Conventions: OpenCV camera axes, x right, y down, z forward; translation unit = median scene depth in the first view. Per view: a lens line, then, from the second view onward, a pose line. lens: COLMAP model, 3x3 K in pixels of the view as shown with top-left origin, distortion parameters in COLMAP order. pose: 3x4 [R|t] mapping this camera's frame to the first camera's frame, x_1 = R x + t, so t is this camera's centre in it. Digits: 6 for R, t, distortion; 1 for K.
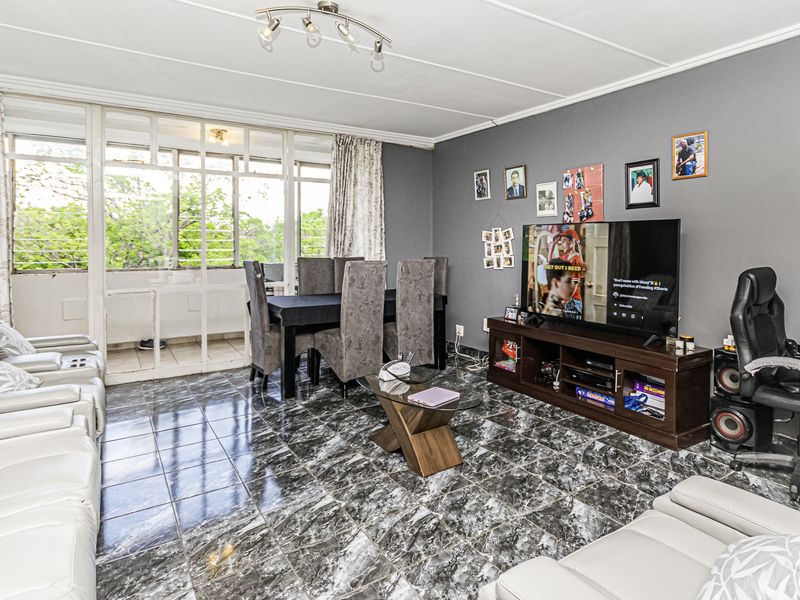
lens RADIAL K [[402.0, 0, 394.2], [0, 402.0, 281.8], [0, 0, 1]] dist [-0.000658, 0.000122]
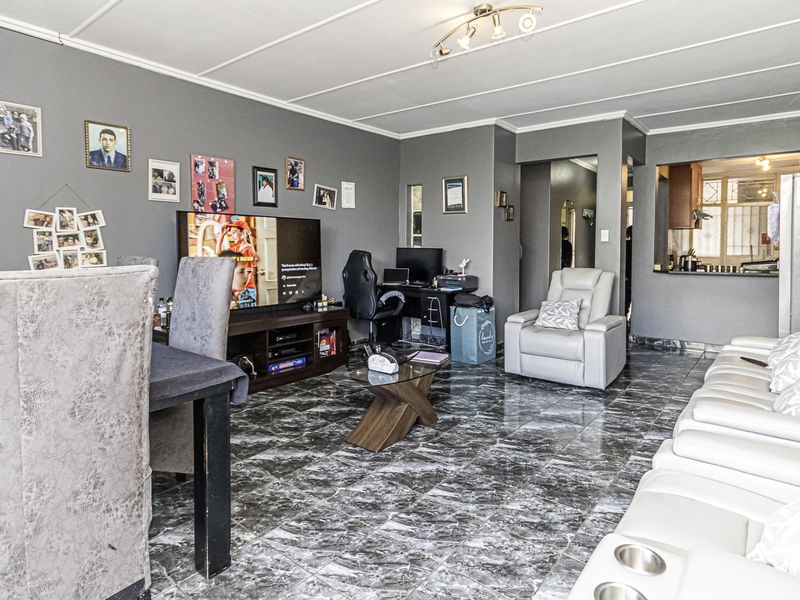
lens RADIAL K [[431.6, 0, 400.0], [0, 431.6, 300.0], [0, 0, 1]] dist [-0.000218, 0.000788]
pose [[-0.229687, -0.125909, 0.965086, -0.755859], [0.085601, 0.985141, 0.148898, -0.062223], [-0.969493, 0.116812, -0.215496, 0.889793]]
